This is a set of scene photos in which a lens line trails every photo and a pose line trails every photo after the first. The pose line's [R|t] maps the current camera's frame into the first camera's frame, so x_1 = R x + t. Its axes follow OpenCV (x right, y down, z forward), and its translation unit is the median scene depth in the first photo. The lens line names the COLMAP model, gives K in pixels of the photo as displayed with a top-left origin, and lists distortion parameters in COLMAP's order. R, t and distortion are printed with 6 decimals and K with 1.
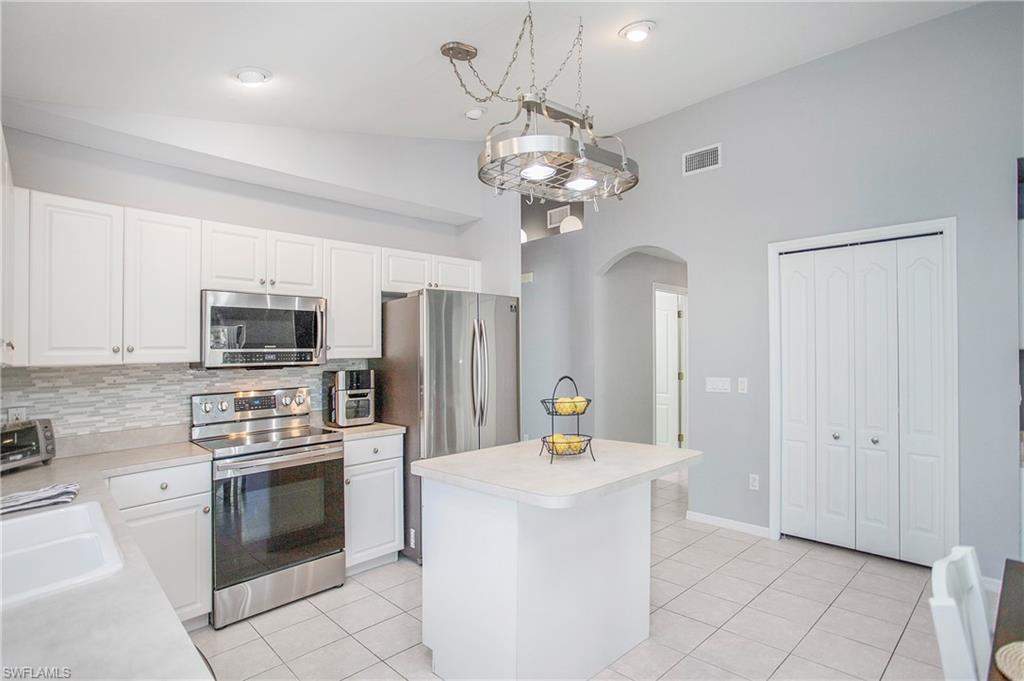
lens RADIAL K [[504.3, 0, 510.7], [0, 504.3, 351.8], [0, 0, 1]] dist [-0.000830, 0.000229]
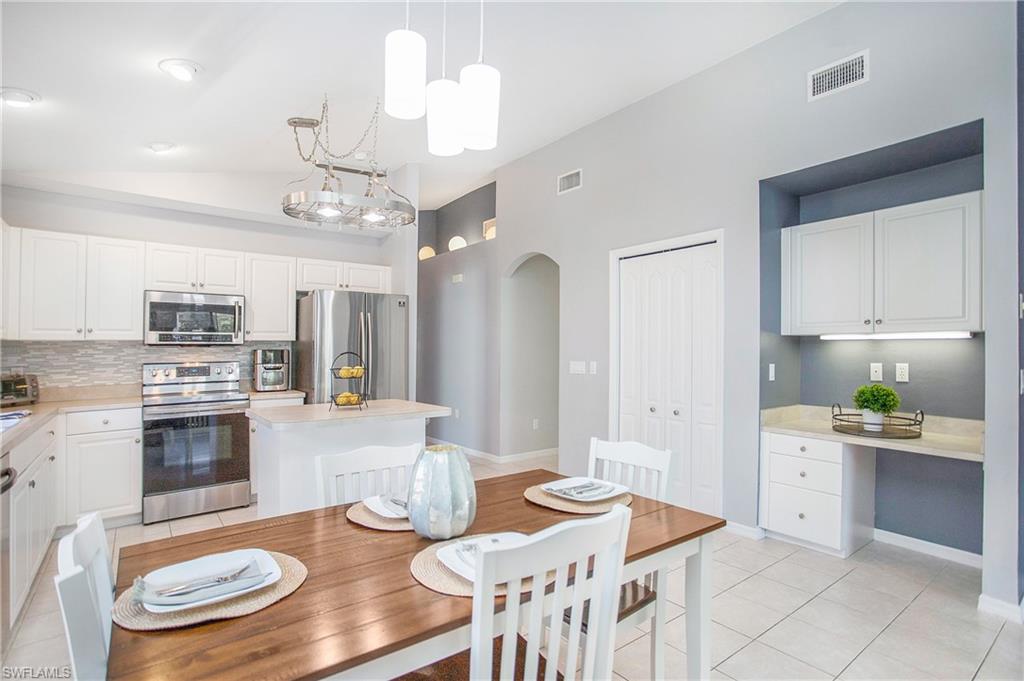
lens RADIAL K [[505.4, 0, 542.4], [0, 505.4, 342.0], [0, 0, 1]] dist [-0.000119, 0.000850]
pose [[0.994282, 0.009961, -0.106321, 0.653076], [-0.011247, 0.999871, -0.011504, 0.028182], [0.106193, 0.012634, 0.994265, -0.308305]]
